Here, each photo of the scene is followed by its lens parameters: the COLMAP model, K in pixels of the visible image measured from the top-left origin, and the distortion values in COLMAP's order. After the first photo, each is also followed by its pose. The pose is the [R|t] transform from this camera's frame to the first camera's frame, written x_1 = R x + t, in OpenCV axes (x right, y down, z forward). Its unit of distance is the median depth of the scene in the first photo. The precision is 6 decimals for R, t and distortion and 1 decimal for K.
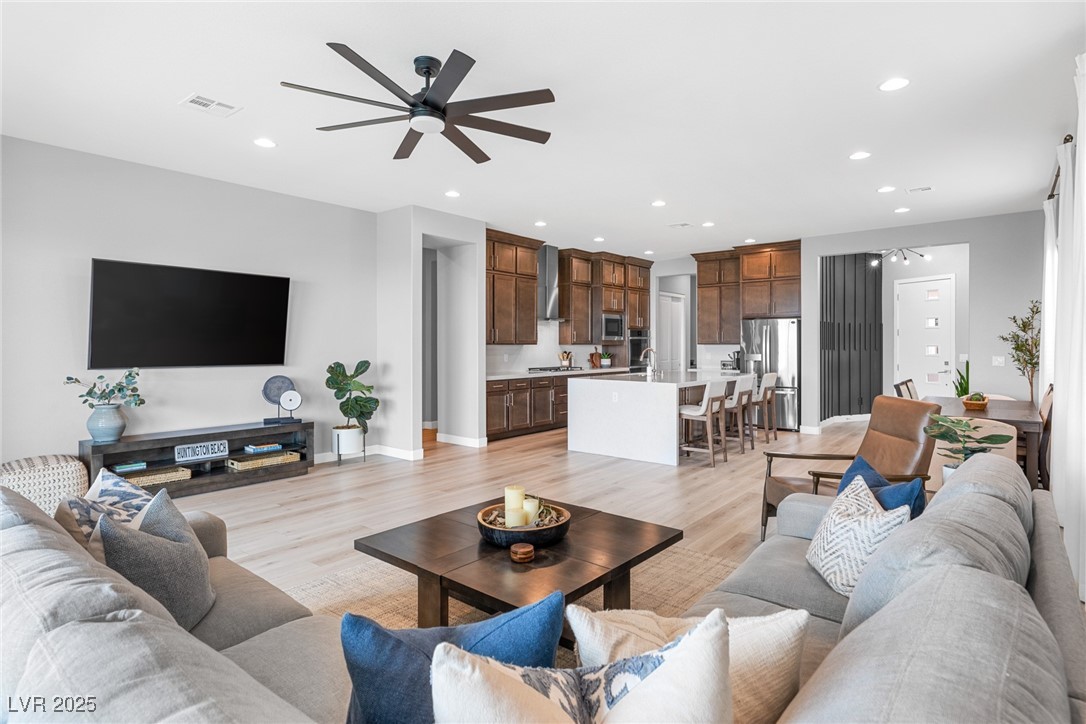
lens RADIAL K [[570.4, 0, 544.6], [0, 570.4, 356.0], [0, 0, 1]] dist [0.005021, 0.000594]
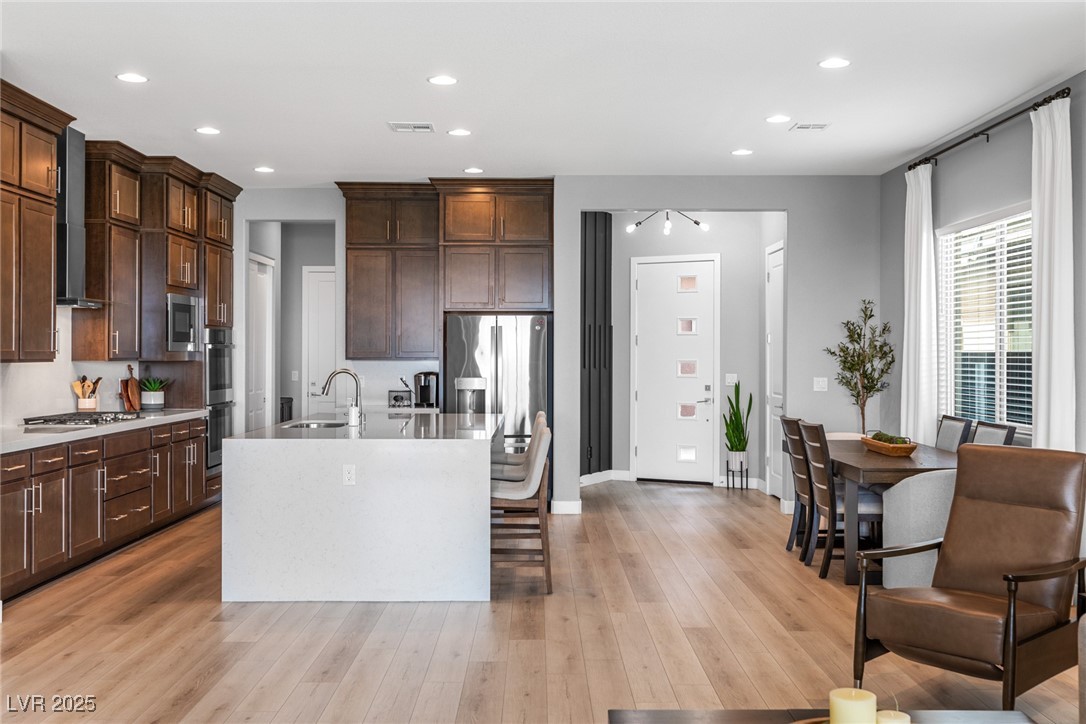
lens RADIAL K [[1085.9, 0, 542.5], [0, 1085.9, 362.9], [0, 0, 1]] dist [0.007486, 0.000000]
pose [[0.766961, -0.003759, 0.641683, -0.235562], [0.012137, 0.999889, -0.008650, -0.007302], [-0.641579, 0.014423, 0.766921, 0.150131]]
